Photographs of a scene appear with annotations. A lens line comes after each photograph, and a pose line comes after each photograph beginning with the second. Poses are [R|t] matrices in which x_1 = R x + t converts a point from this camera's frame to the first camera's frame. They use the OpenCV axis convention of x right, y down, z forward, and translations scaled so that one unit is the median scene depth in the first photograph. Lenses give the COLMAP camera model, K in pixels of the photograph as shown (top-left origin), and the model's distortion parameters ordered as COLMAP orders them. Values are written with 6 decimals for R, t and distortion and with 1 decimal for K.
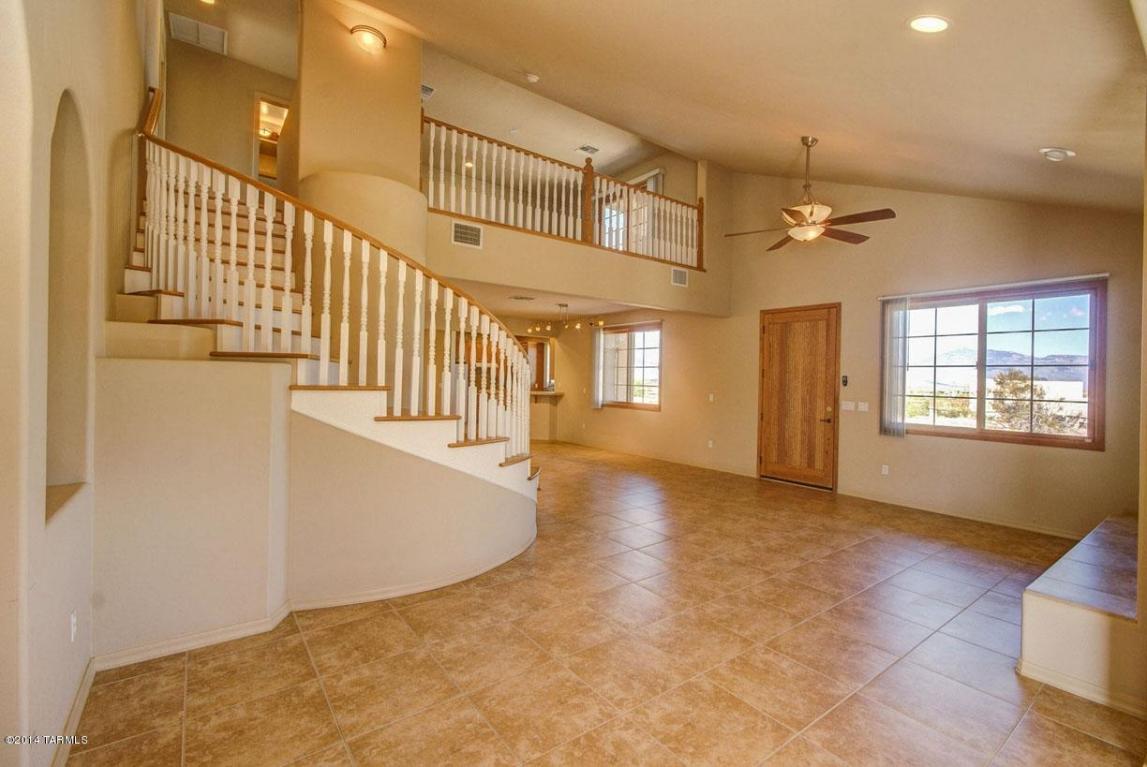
lens RADIAL K [[503.8, 0, 571.1], [0, 503.8, 379.1], [0, 0, 1]] dist [0.000496, 0.000813]
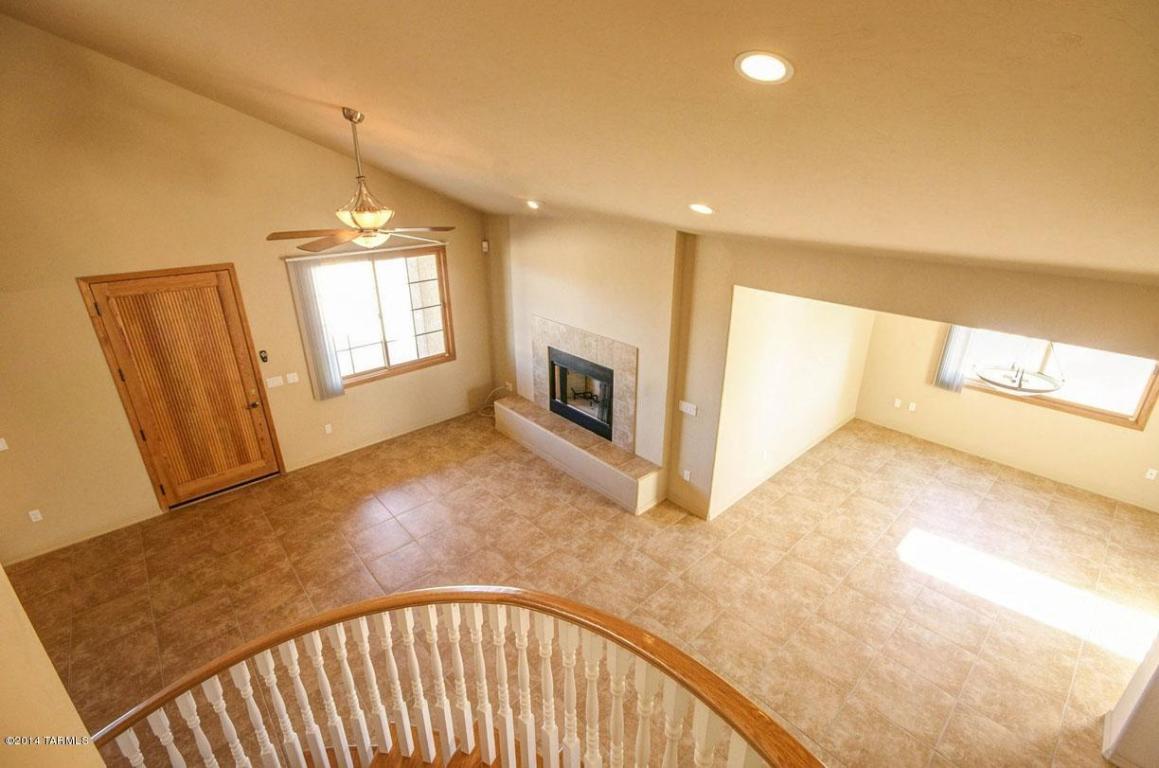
lens RADIAL K [[511.6, 0, 579.5], [0, 511.6, 384.0], [0, 0, 1]] dist [0.001810, 0.000178]
pose [[-0.102680, -0.403437, 0.909228, -0.316941], [-0.001839, 0.914135, 0.405407, -0.305724], [-0.994713, 0.039955, -0.094605, 0.553123]]
